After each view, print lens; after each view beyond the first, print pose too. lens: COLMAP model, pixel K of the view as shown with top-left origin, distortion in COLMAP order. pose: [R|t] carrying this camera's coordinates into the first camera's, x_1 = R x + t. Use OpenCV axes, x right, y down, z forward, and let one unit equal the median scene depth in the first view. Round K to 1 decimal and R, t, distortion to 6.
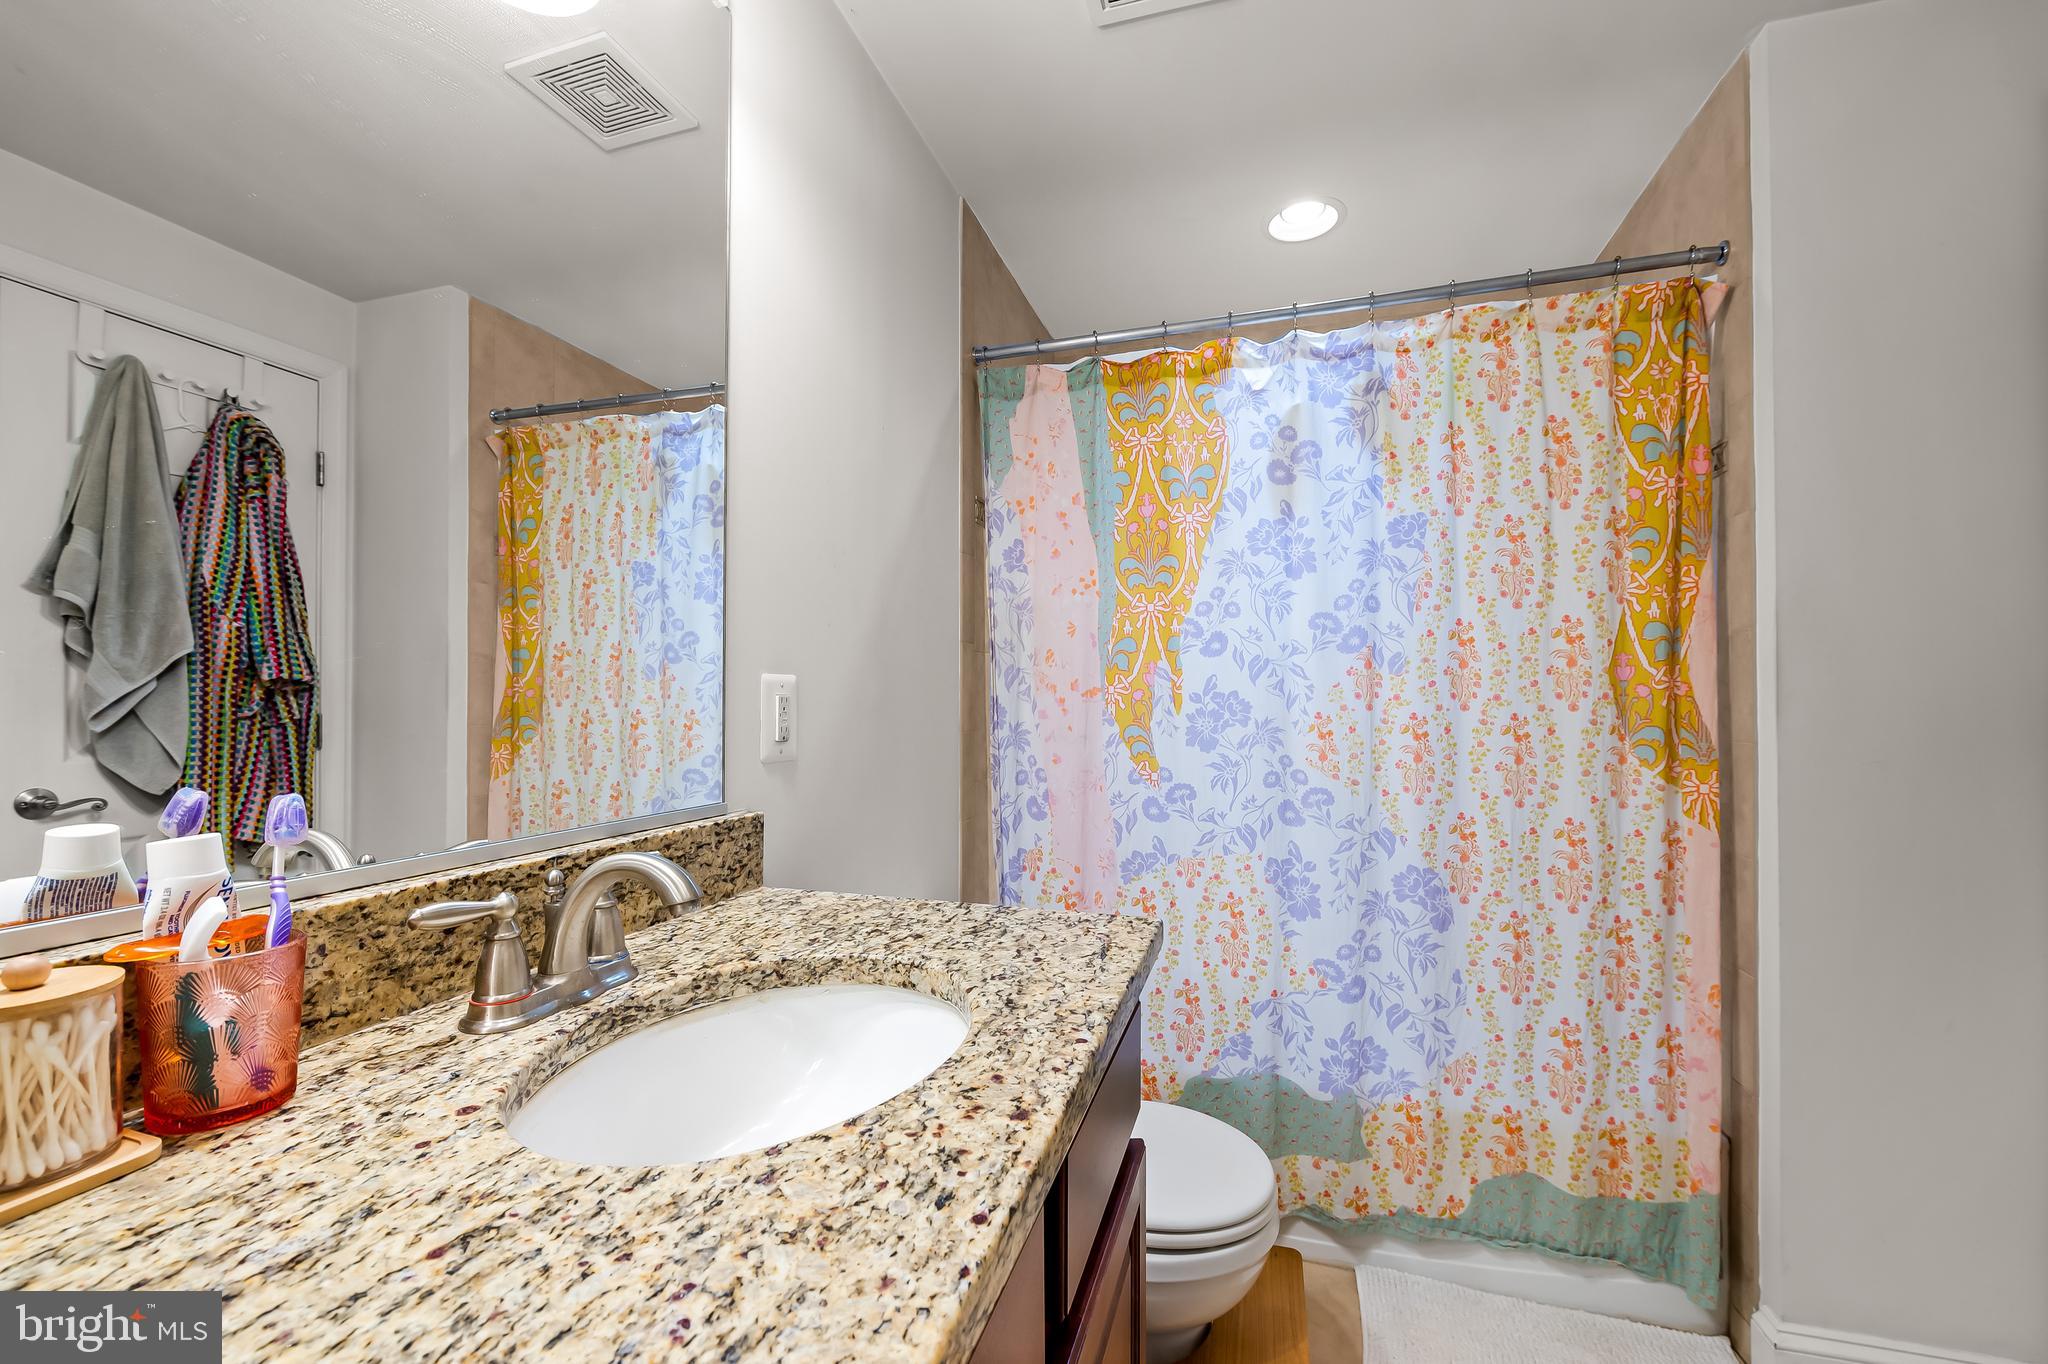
lens RADIAL K [[820.4, 0, 1020.5], [0, 820.4, 691.5], [0, 0, 1]] dist [-0.011230, -0.000499]
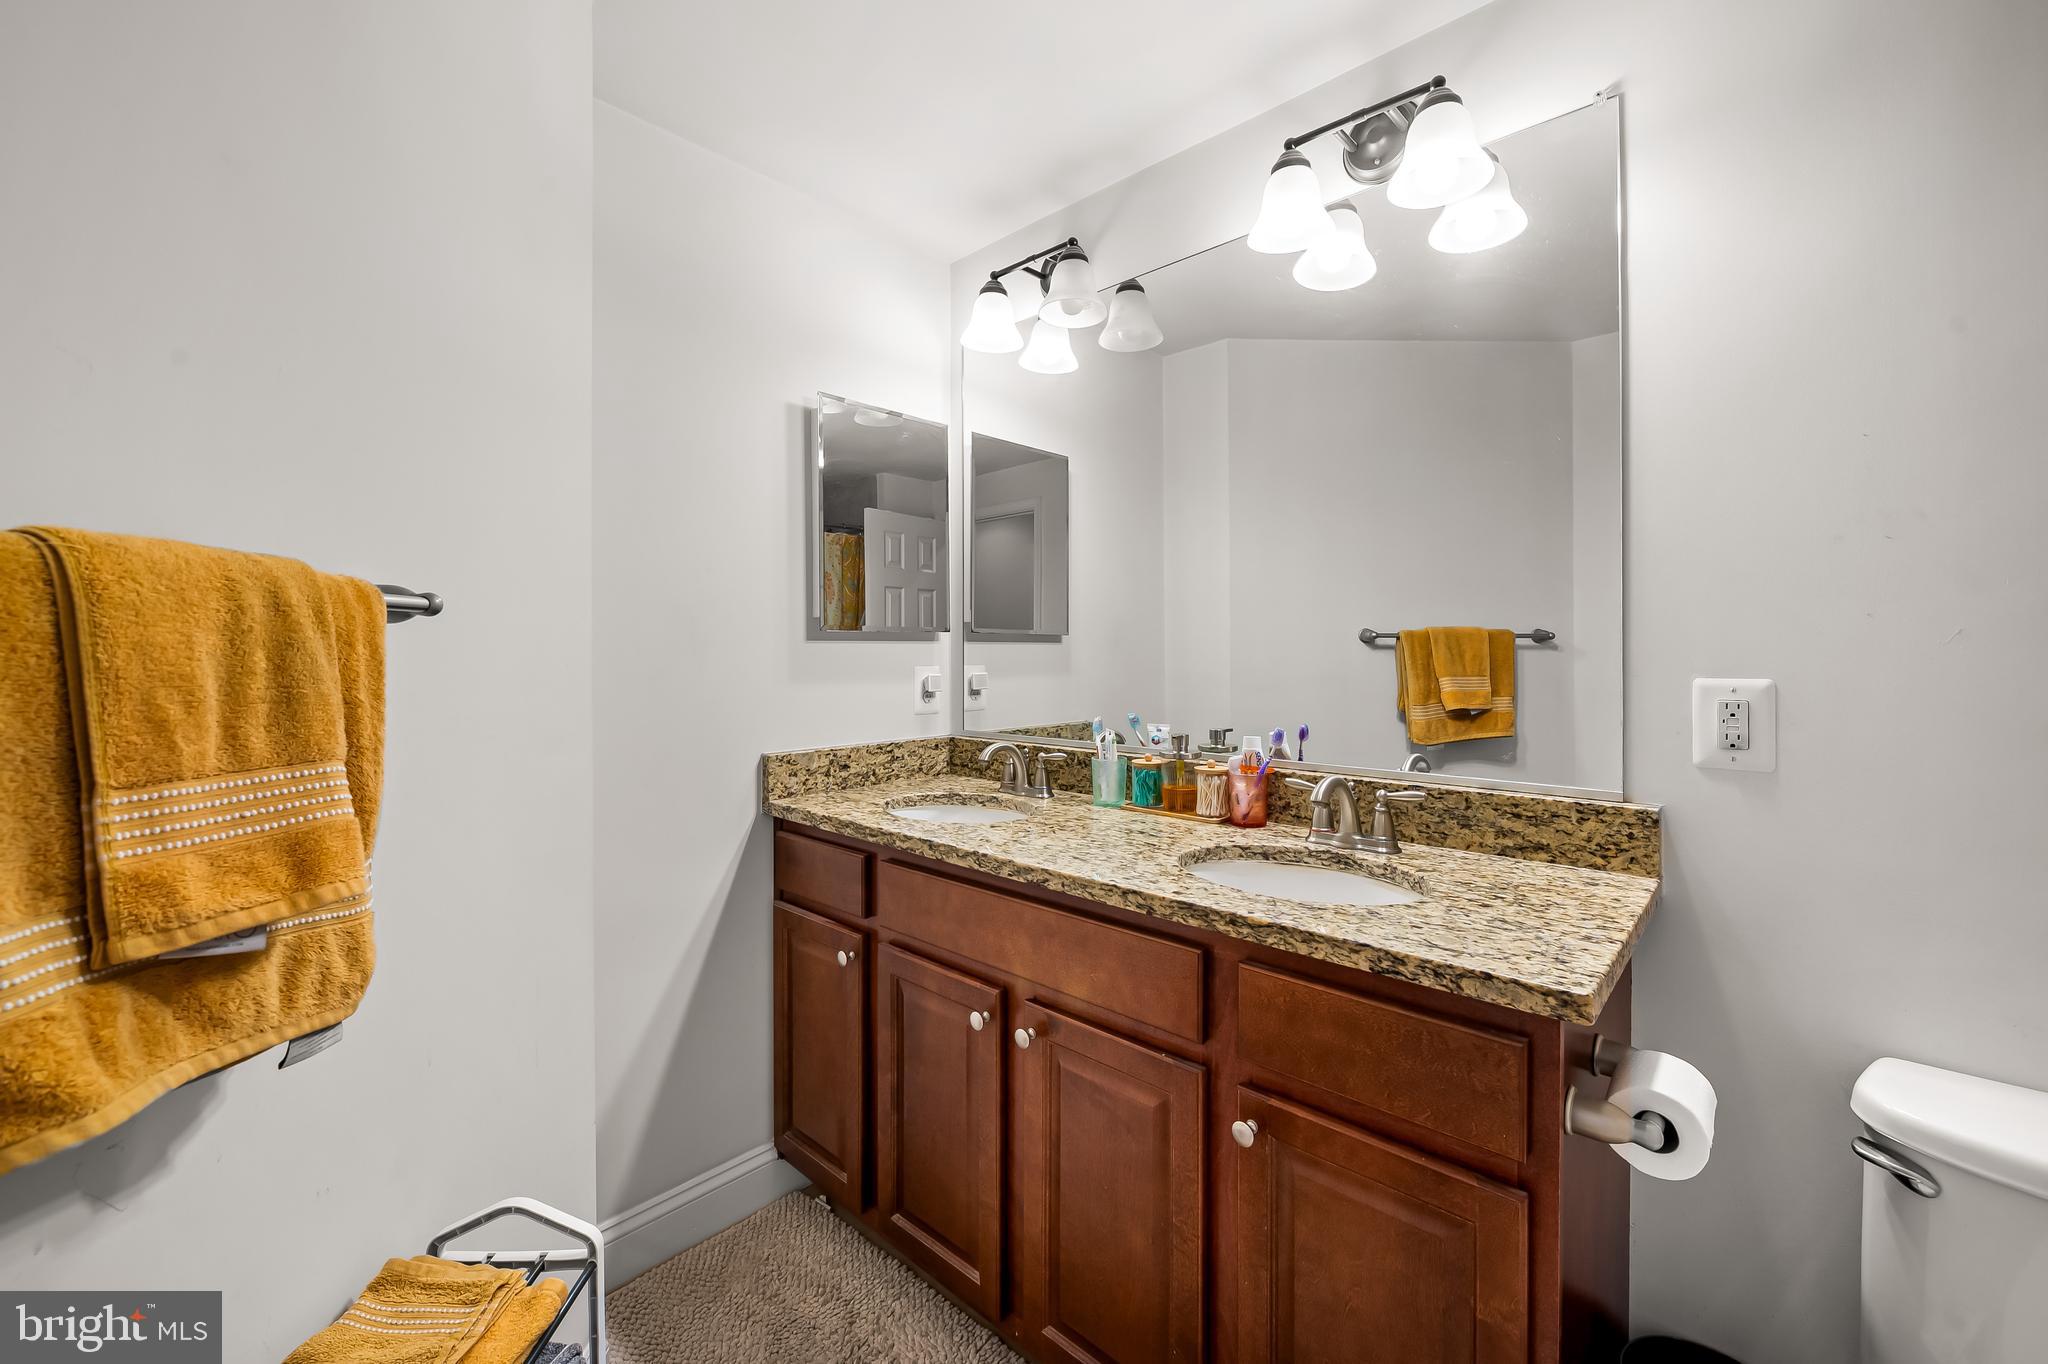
lens RADIAL K [[820.4, 0, 1030.6], [0, 820.4, 665.1], [0, 0, 1]] dist [-0.011230, -0.000499]
pose [[-0.432478, 0.017065, -0.901483, 1.208054], [0.015698, 0.999812, 0.011395, -0.080287], [0.901508, -0.009223, -0.432665, 0.884430]]
